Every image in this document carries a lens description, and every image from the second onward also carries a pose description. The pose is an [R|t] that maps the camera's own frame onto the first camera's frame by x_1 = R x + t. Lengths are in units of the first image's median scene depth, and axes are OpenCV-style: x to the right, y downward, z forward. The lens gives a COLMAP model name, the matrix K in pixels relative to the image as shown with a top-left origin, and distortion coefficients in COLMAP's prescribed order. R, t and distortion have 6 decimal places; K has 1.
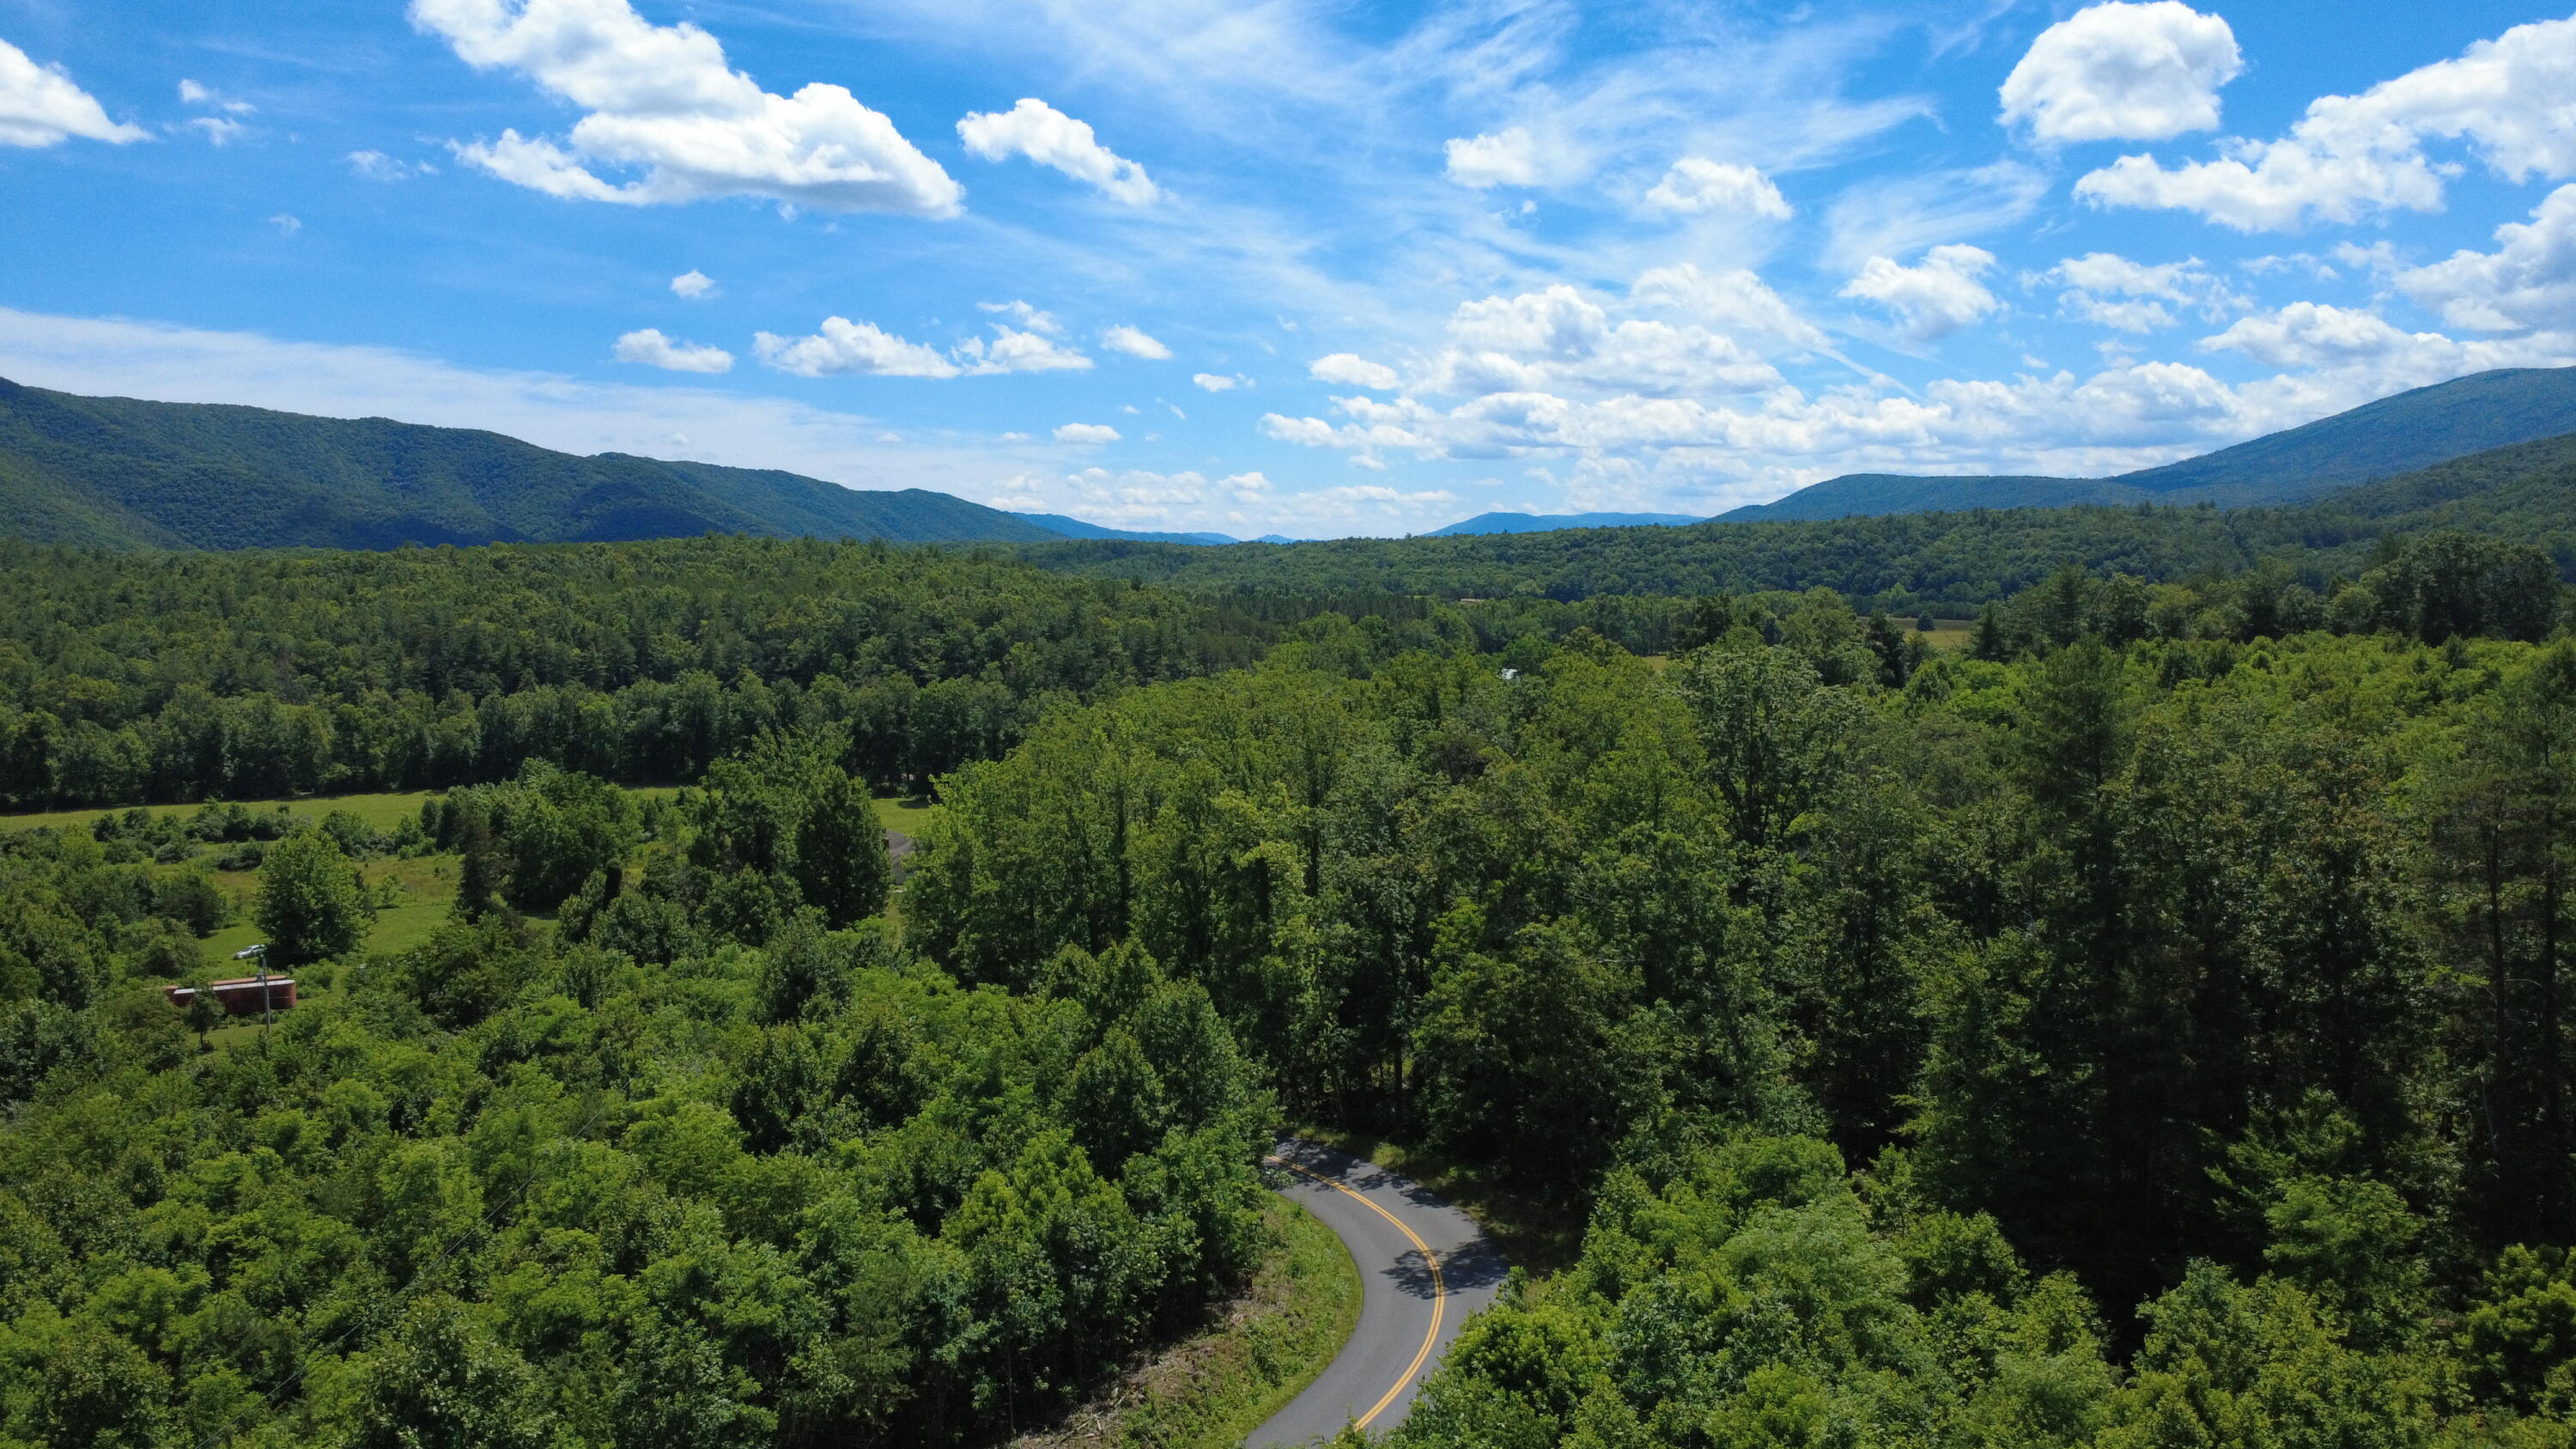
lens RADIAL K [[1885.0, 0, 1287.5], [0, 1885.0, 729.1], [0, 0, 1]] dist [0.000517, 0.005728]
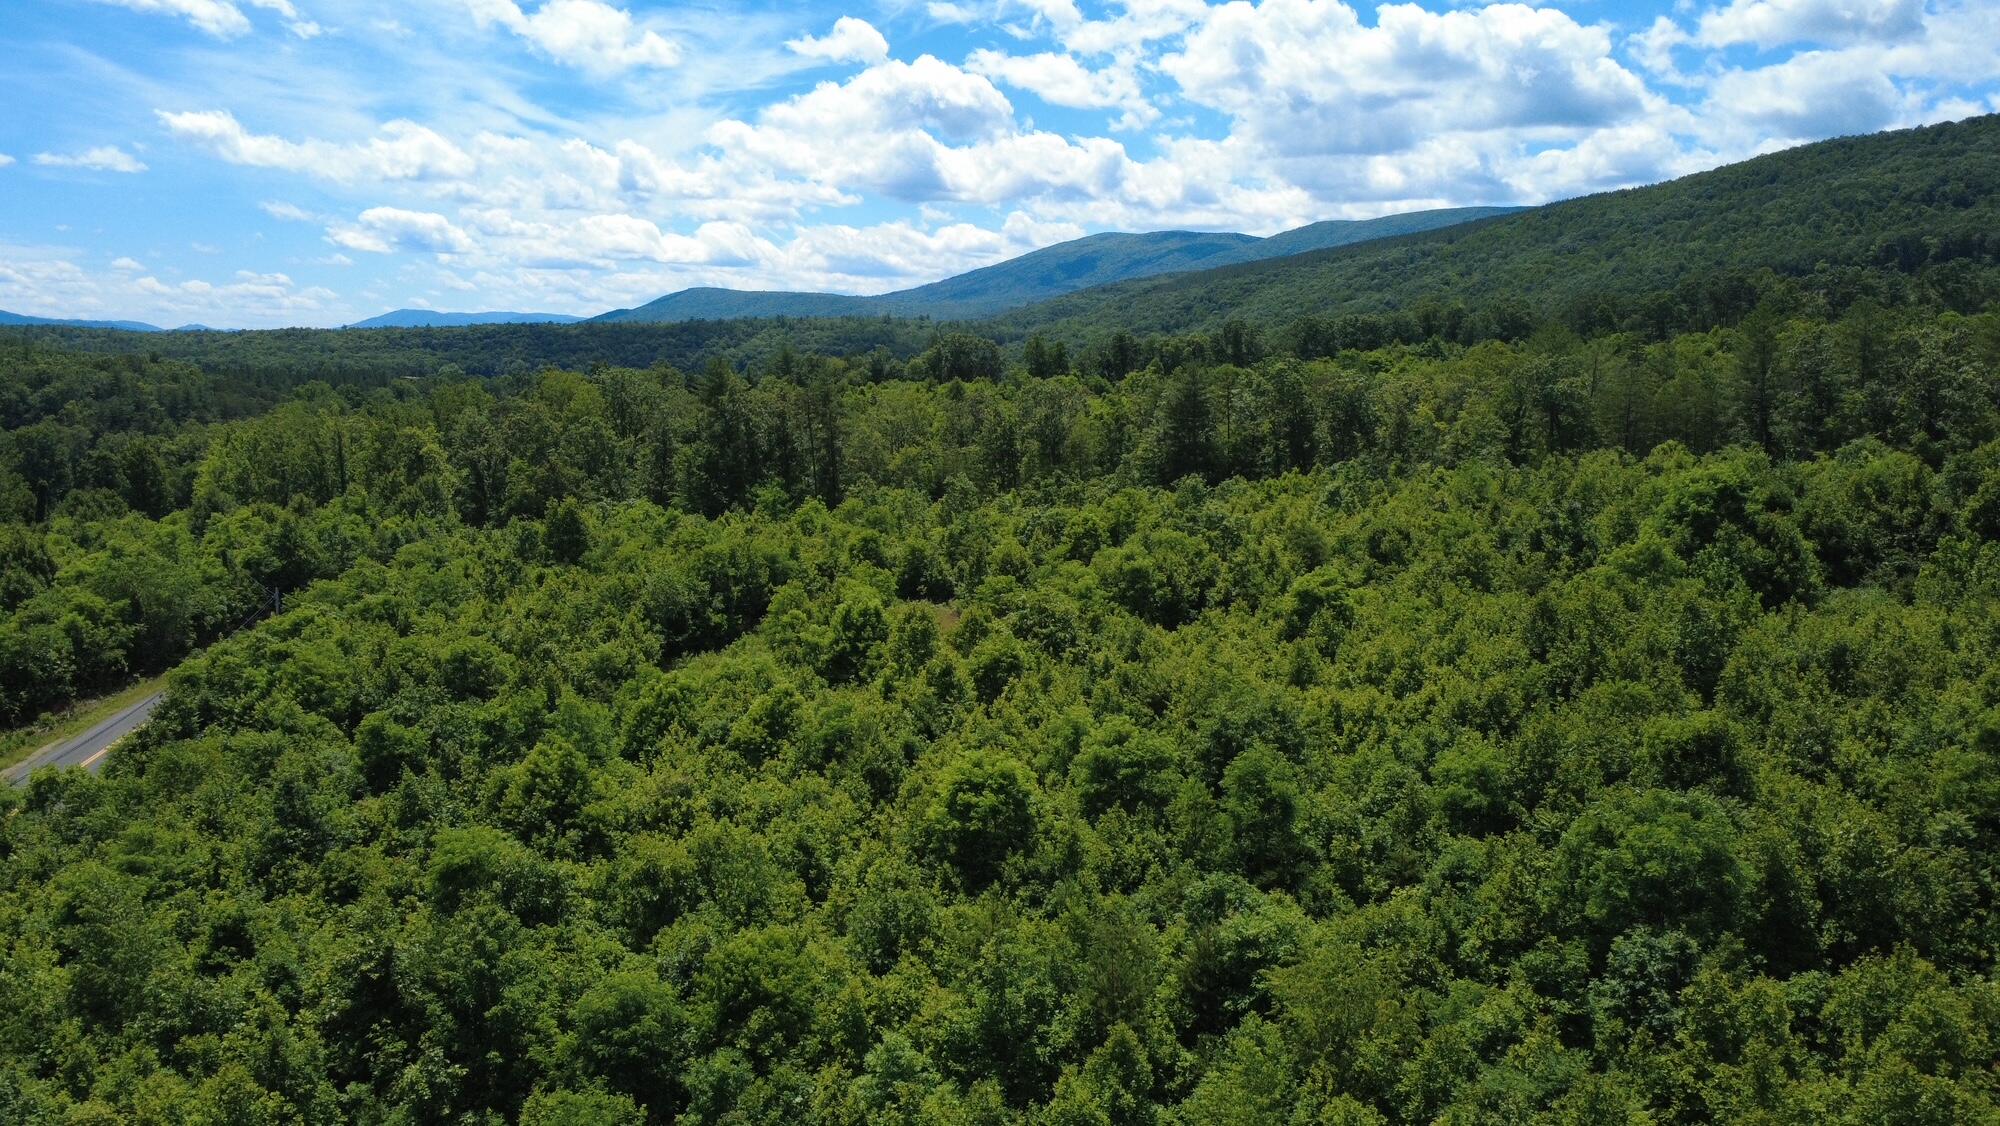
lens RADIAL K [[1456.0, 0, 1002.1], [0, 1456.0, 565.4], [0, 0, 1]] dist [0.009504, 0.003506]
pose [[0.881230, -0.057550, 0.469172, -0.070746], [0.031271, 0.997484, 0.063620, 0.033071], [-0.471653, -0.041393, 0.880812, -0.293891]]
